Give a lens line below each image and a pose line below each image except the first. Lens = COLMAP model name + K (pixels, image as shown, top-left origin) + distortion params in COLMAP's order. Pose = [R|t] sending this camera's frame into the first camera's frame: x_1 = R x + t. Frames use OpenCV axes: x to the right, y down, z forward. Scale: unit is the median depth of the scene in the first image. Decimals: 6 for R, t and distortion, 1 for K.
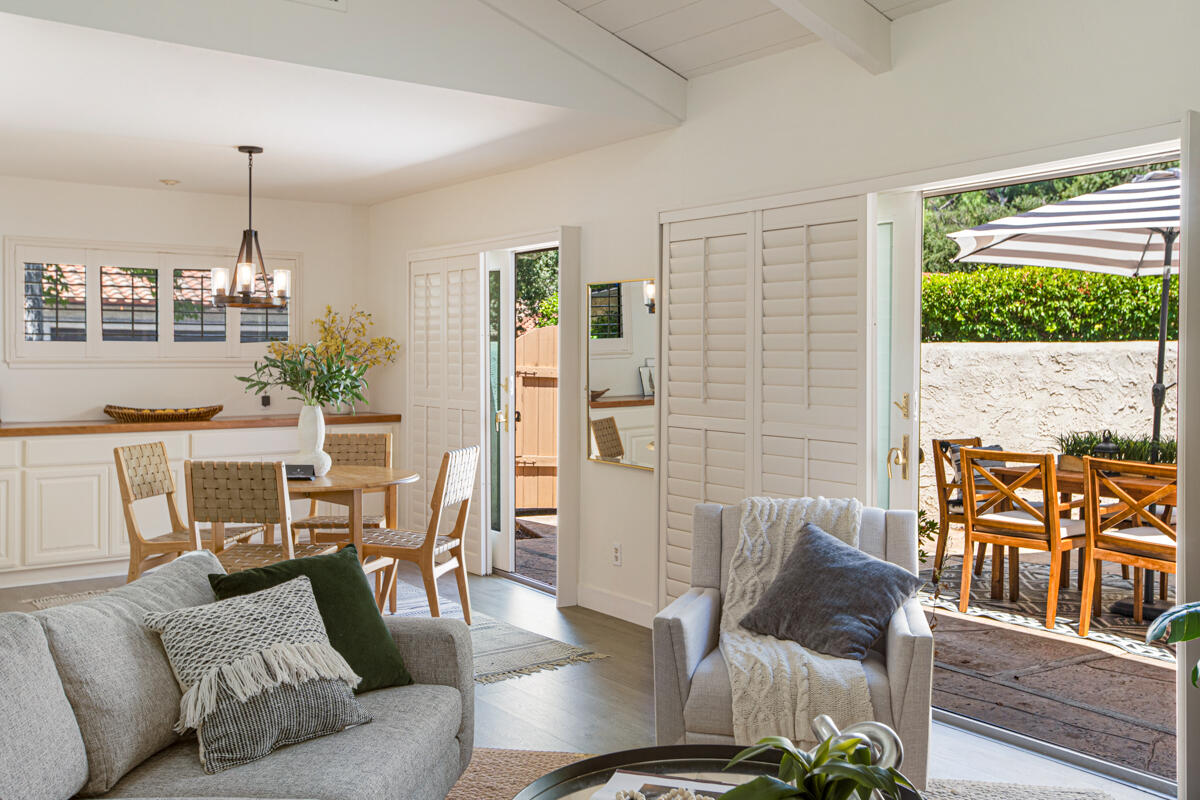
lens RADIAL K [[1091.9, 0, 613.1], [0, 1091.9, 367.6], [0, 0, 1]] dist [0.051220, 0.000000]
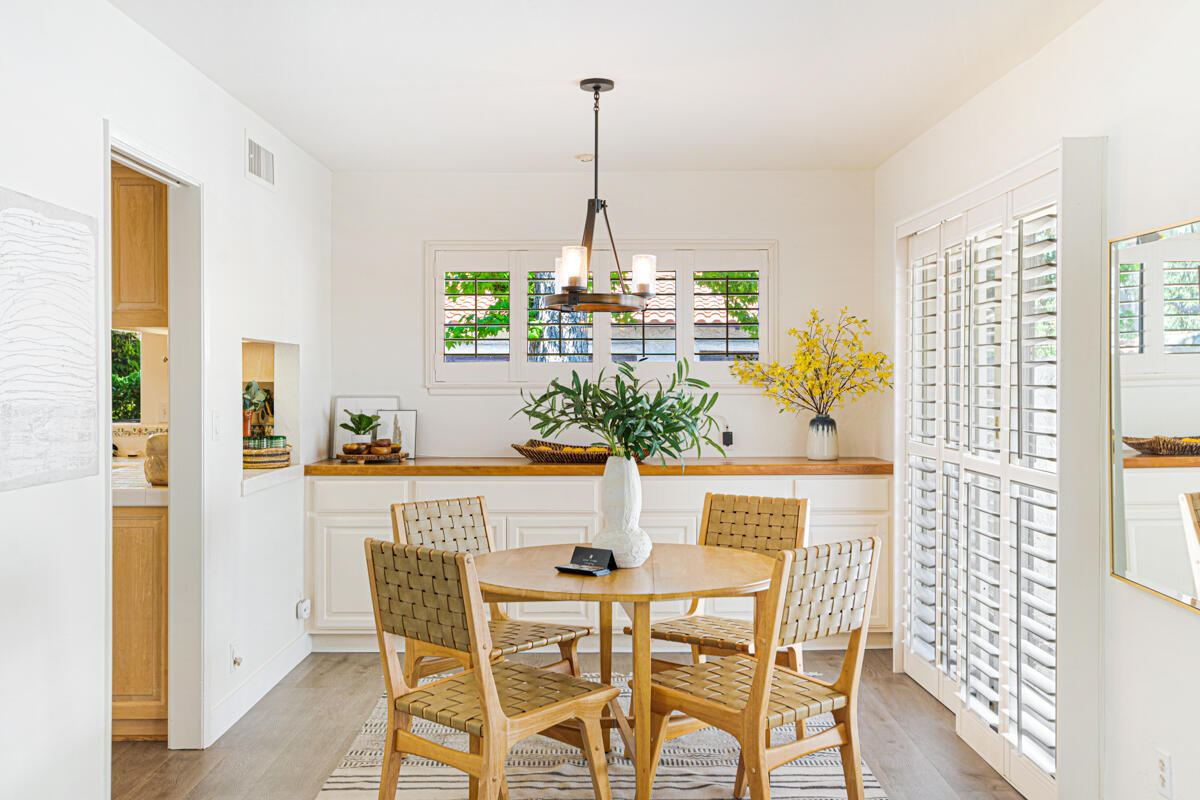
lens RADIAL K [[1156.2, 0, 600.4], [0, 1156.2, 387.0], [0, 0, 1]] dist [0.023318, 0.000000]
pose [[0.813552, 0.001950, -0.581490, 0.103907], [-0.004346, 0.999987, -0.002727, -0.003878], [0.581477, 0.004745, 0.813549, 0.414979]]
